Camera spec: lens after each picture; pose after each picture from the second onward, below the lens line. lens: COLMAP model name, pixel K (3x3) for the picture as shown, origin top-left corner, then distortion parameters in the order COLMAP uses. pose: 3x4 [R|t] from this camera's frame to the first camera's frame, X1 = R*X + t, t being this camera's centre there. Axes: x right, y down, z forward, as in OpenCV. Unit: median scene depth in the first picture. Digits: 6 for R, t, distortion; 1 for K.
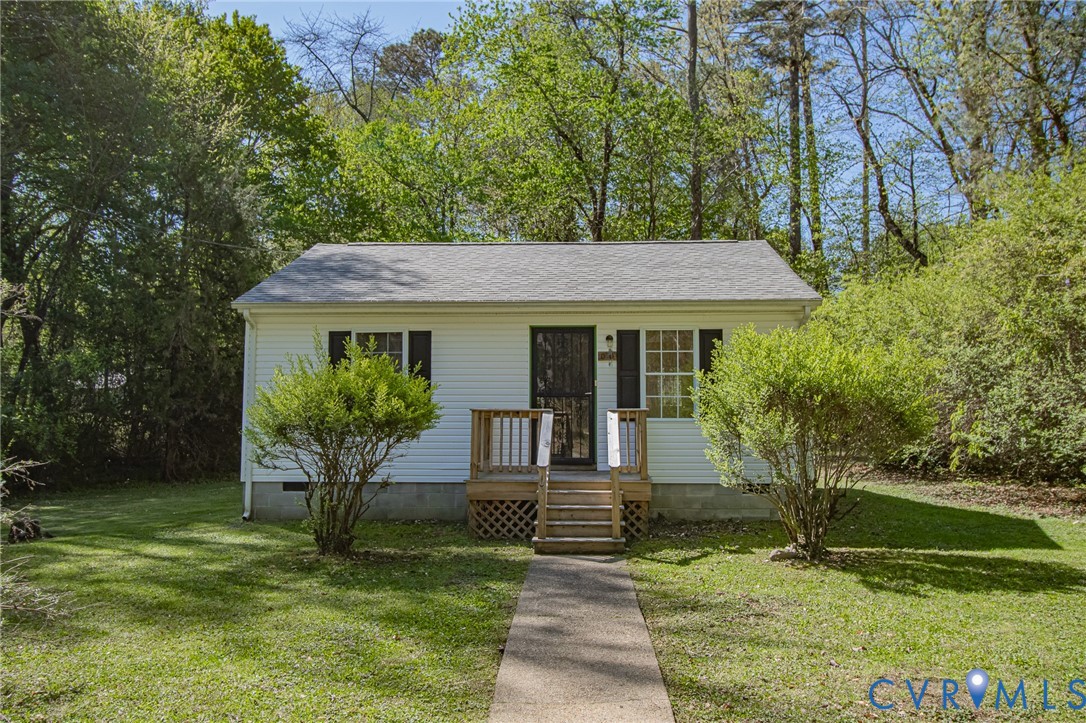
lens RADIAL K [[879.5, 0, 564.7], [0, 879.5, 332.6], [0, 0, 1]] dist [0.034448, -0.000731]
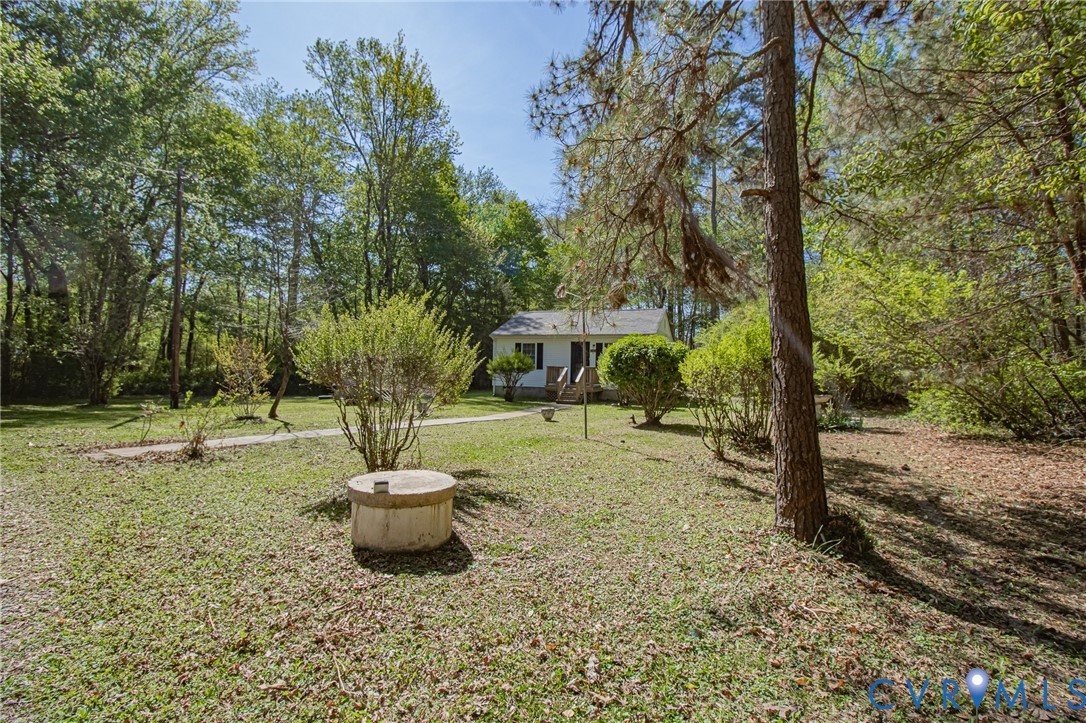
lens RADIAL K [[516.3, 0, 547.8], [0, 516.3, 344.1], [0, 0, 1]] dist [0.005727, -0.014488]
pose [[0.945352, 0.003178, -0.326035, 0.521236], [0.010556, 0.999130, 0.040346, -0.078582], [0.325879, -0.041582, 0.944496, -0.886007]]
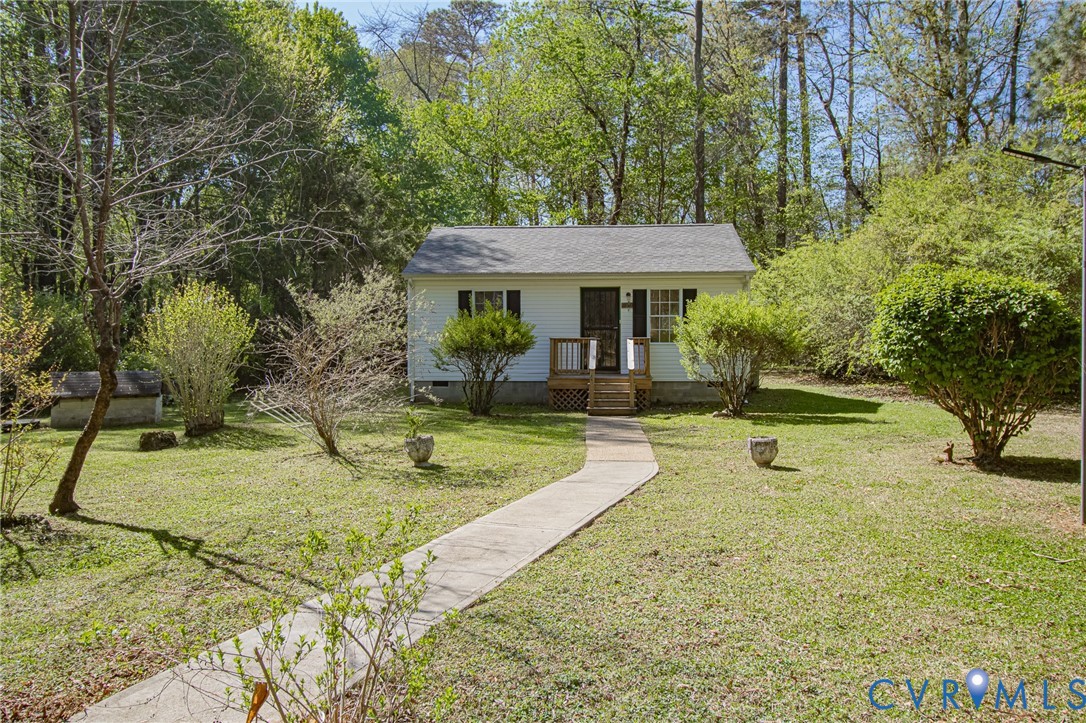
lens RADIAL K [[879.5, 0, 564.7], [0, 879.5, 332.6], [0, 0, 1]] dist [0.034448, -0.000731]
pose [[0.999789, -0.002704, -0.020376, -0.035347], [0.004500, 0.996059, 0.088583, -0.069765], [0.020056, -0.088656, 0.995860, -0.657945]]
